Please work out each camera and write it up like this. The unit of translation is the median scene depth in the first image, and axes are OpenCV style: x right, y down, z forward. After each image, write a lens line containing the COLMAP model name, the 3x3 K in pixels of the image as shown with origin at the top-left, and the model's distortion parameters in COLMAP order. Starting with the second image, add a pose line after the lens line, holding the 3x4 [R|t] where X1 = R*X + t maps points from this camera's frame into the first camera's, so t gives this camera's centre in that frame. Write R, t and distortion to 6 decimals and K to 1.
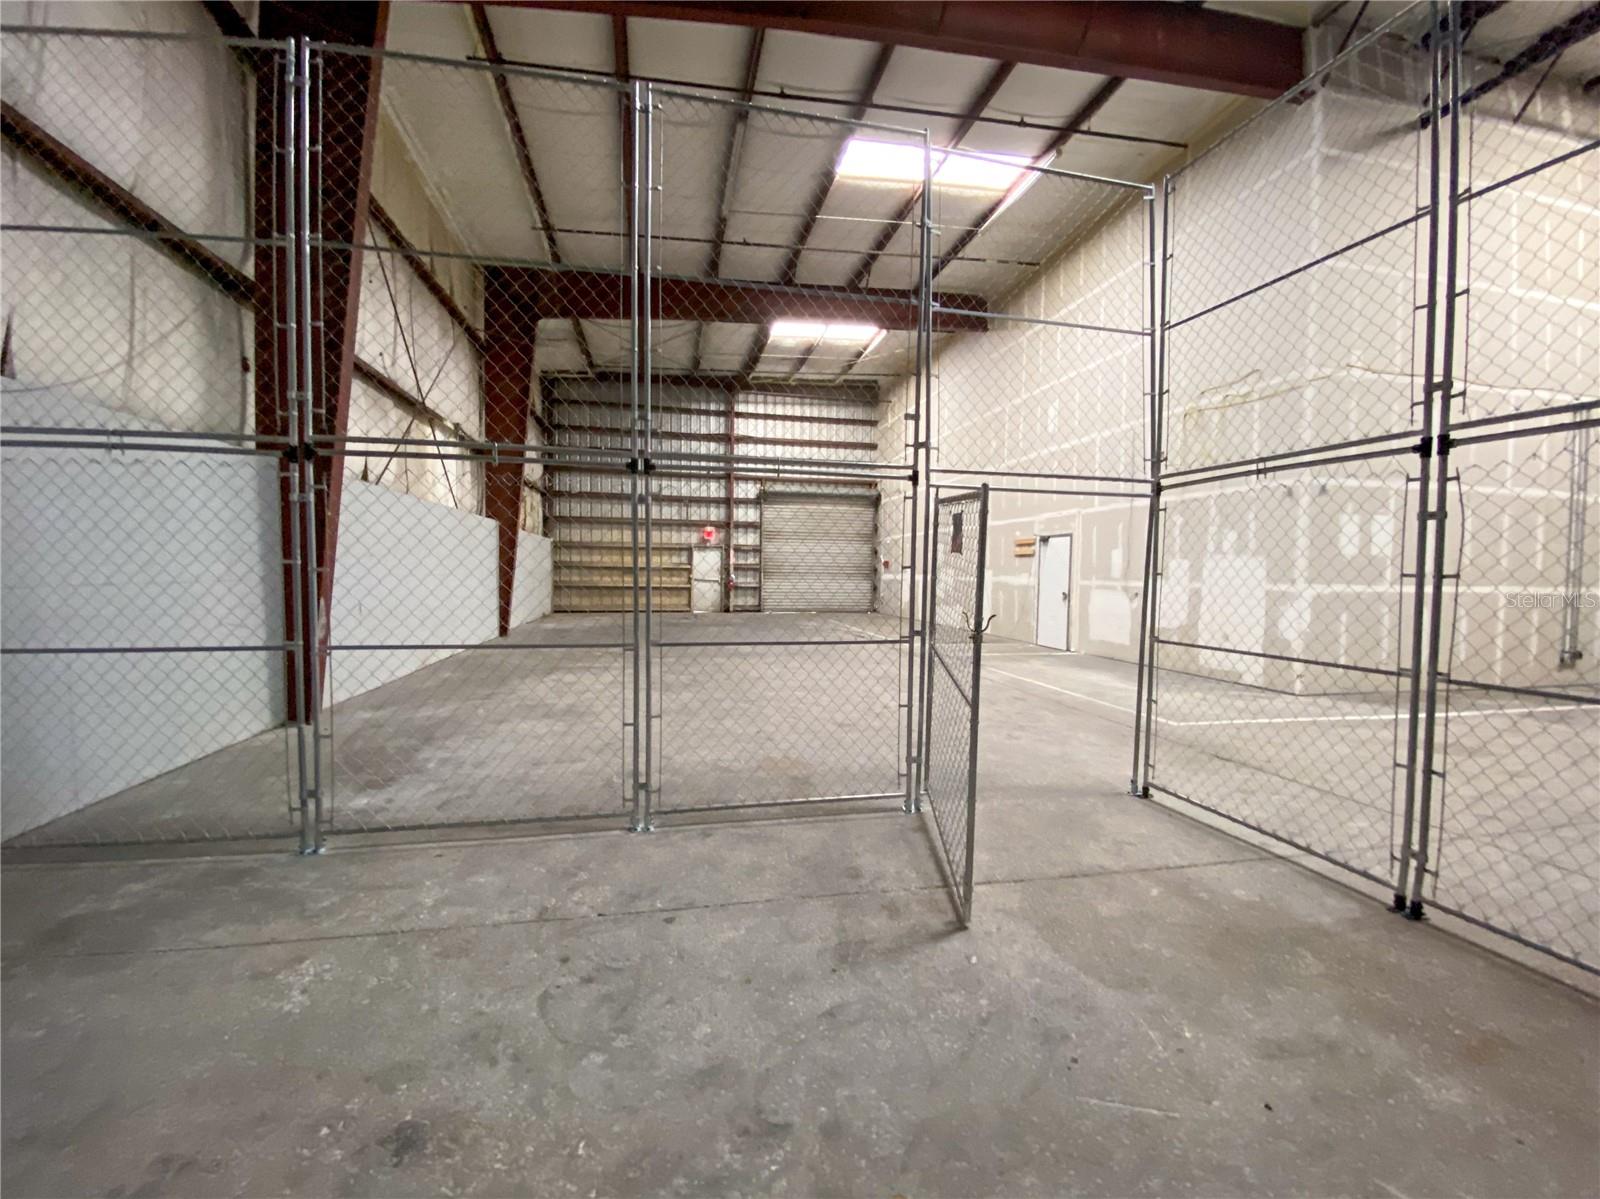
lens RADIAL K [[672.1, 0, 786.3], [0, 672.1, 602.2], [0, 0, 1]] dist [0.012688, -0.012910]
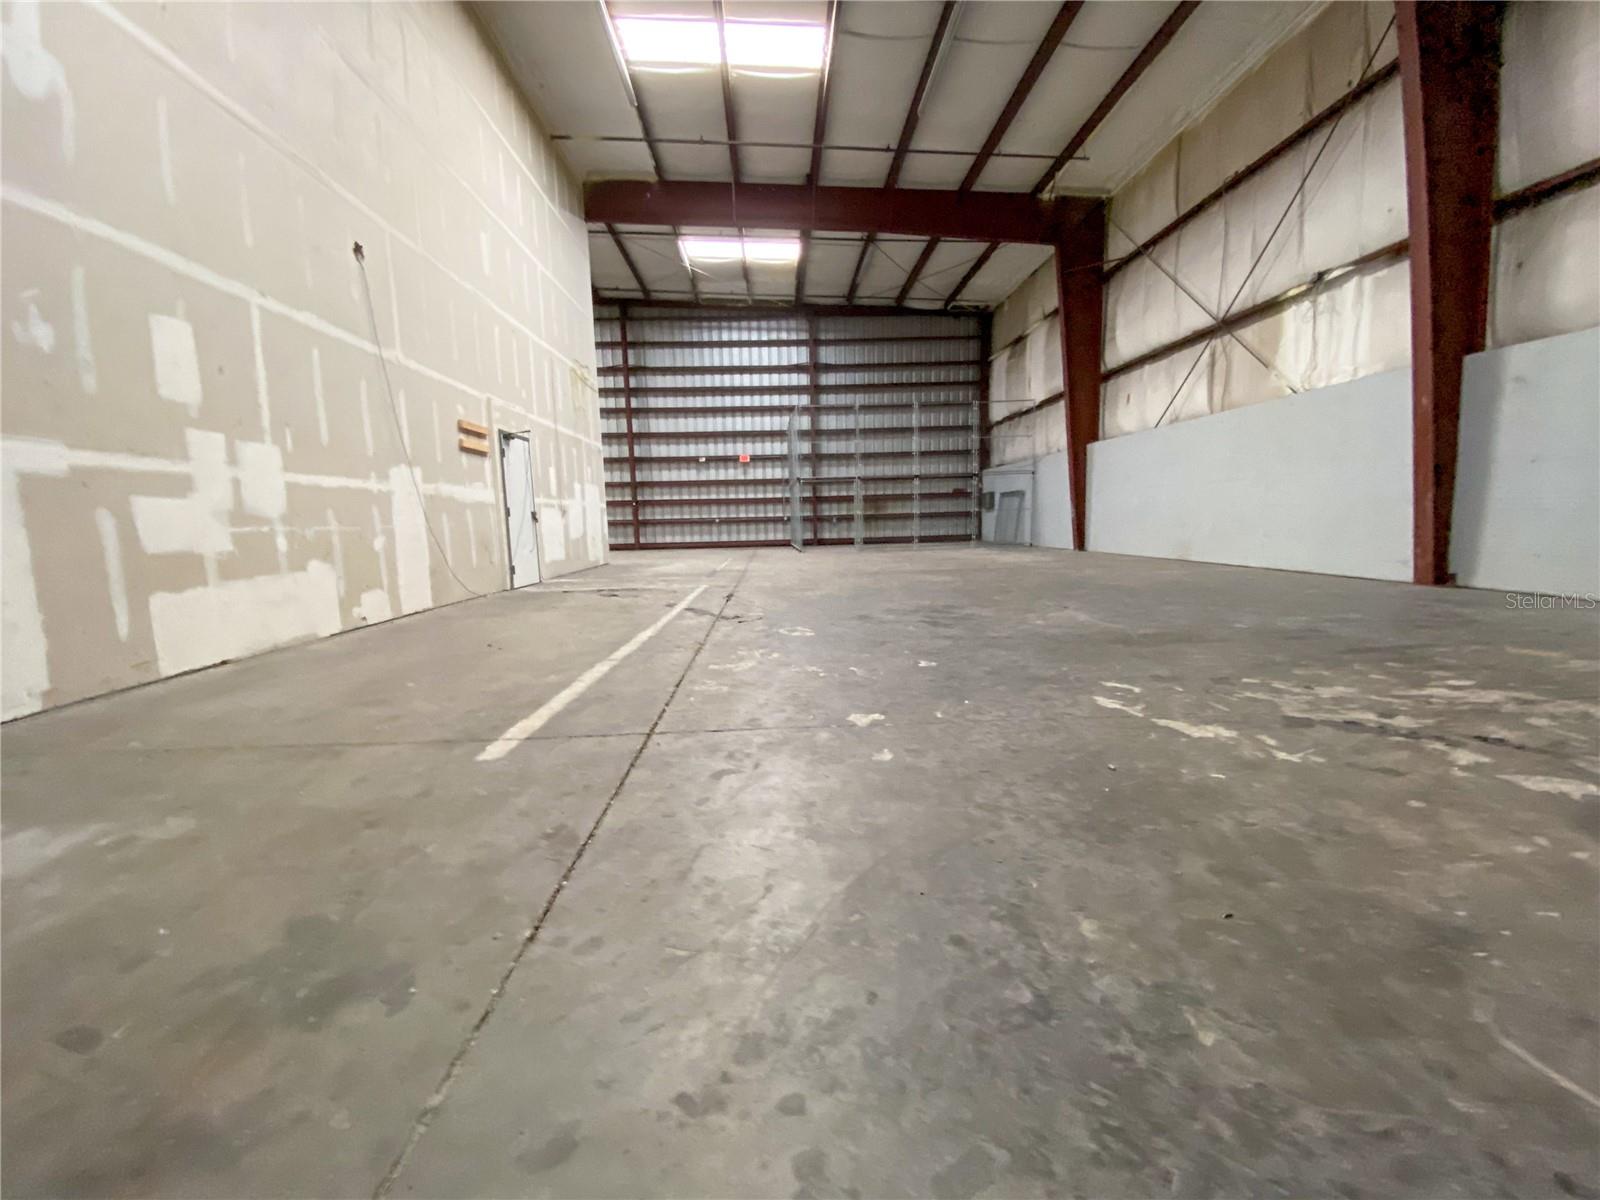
lens RADIAL K [[672.1, 0, 799.2], [0, 672.1, 620.0], [0, 0, 1]] dist [0.012688, -0.012910]
pose [[-0.986030, -0.005088, 0.166492, -0.037712], [0.027869, 0.980405, 0.195014, -0.054782], [-0.164221, 0.196929, -0.966566, 2.663982]]
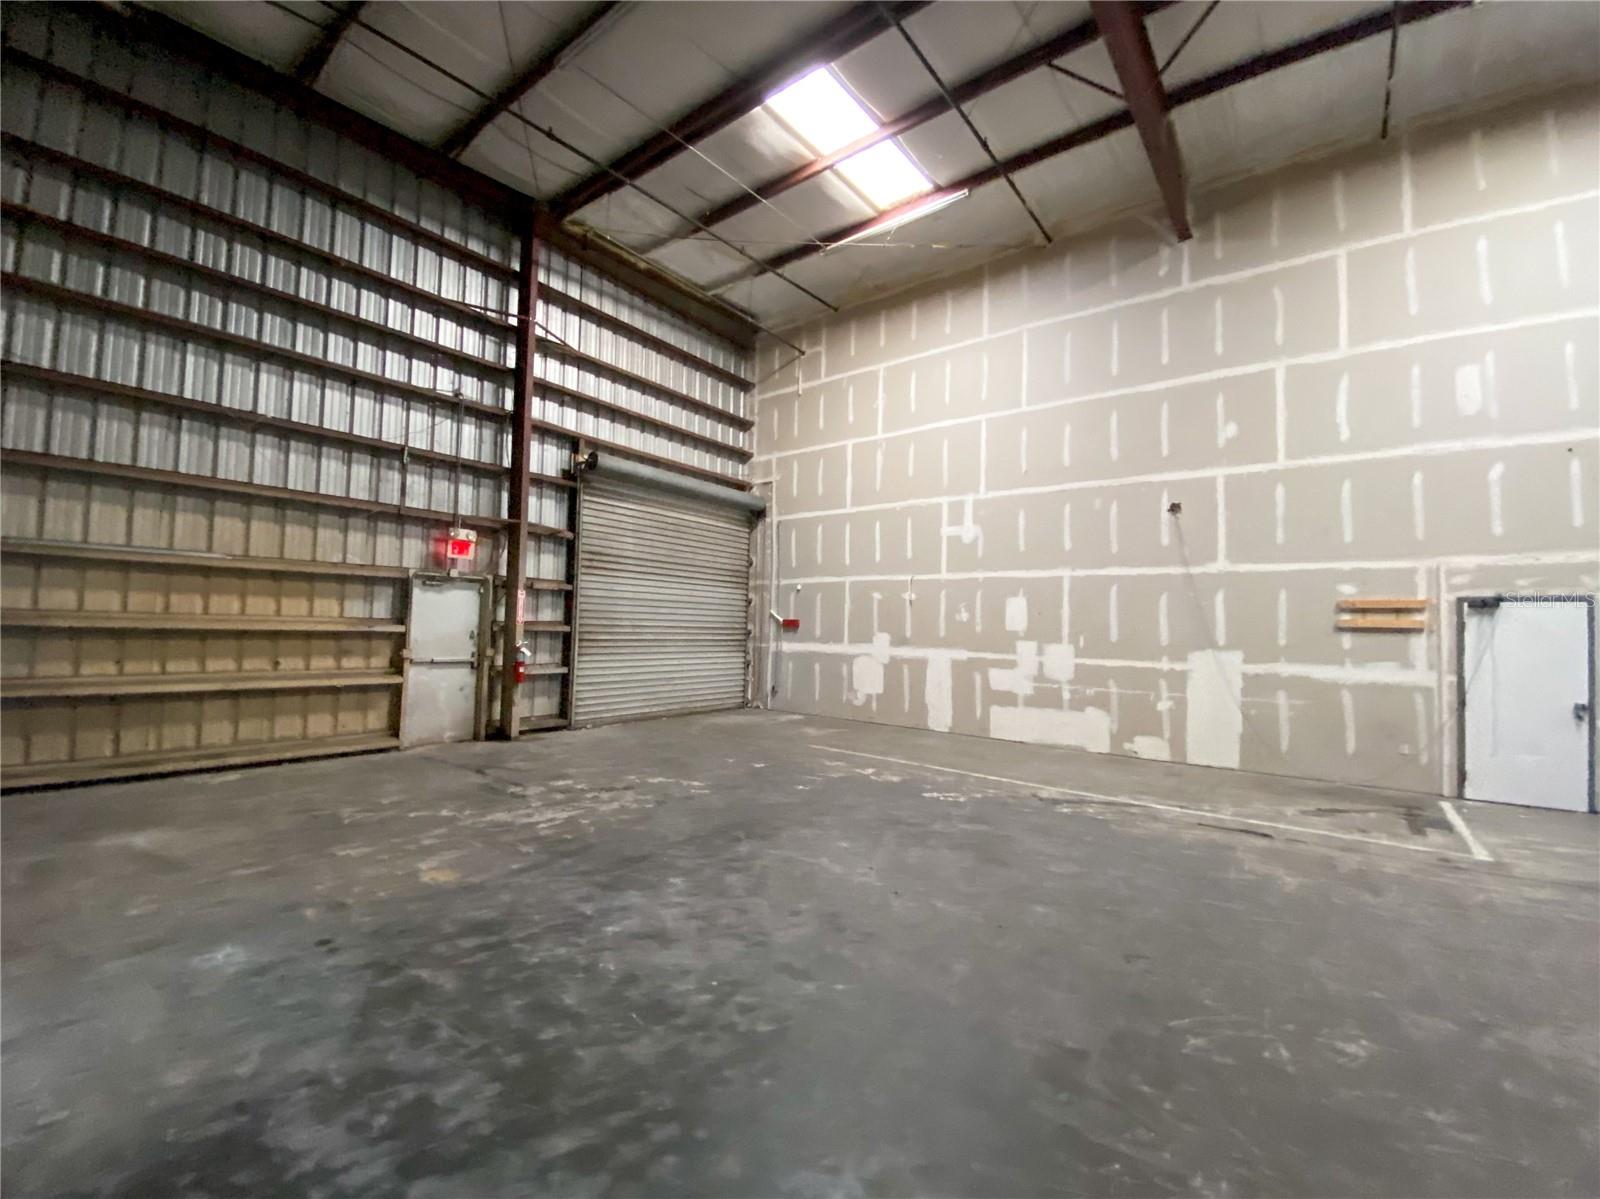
lens RADIAL K [[672.1, 0, 821.6], [0, 672.1, 608.5], [0, 0, 1]] dist [0.012688, -0.012910]
pose [[0.767417, 0.028234, 0.640527, -0.562687], [0.013194, 0.998123, -0.059803, -0.102229], [-0.641013, 0.054345, 0.765604, 1.497790]]
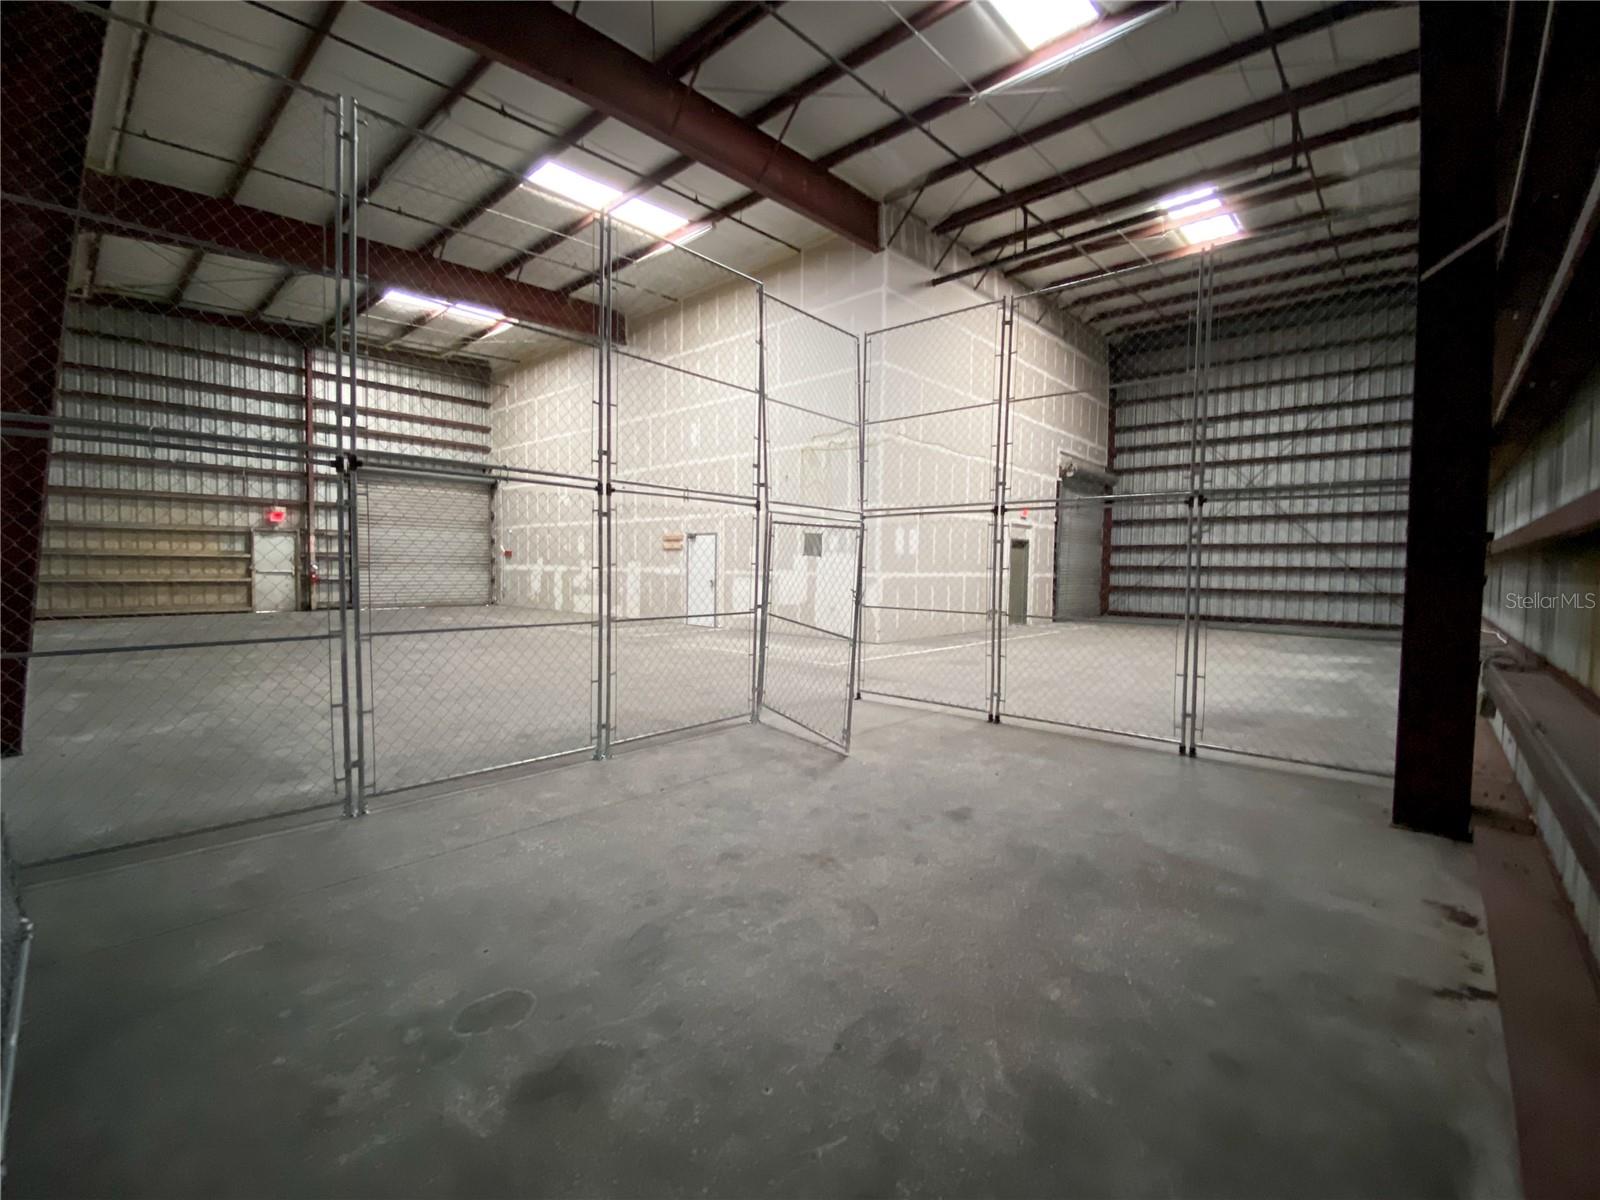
lens RADIAL K [[672.1, 0, 789.3], [0, 672.1, 604.7], [0, 0, 1]] dist [0.012688, -0.012910]
pose [[0.817061, -0.036433, 0.575399, -0.225431], [0.025010, 0.999302, 0.027760, 0.000373], [-0.576008, -0.008291, 0.817402, -0.106947]]
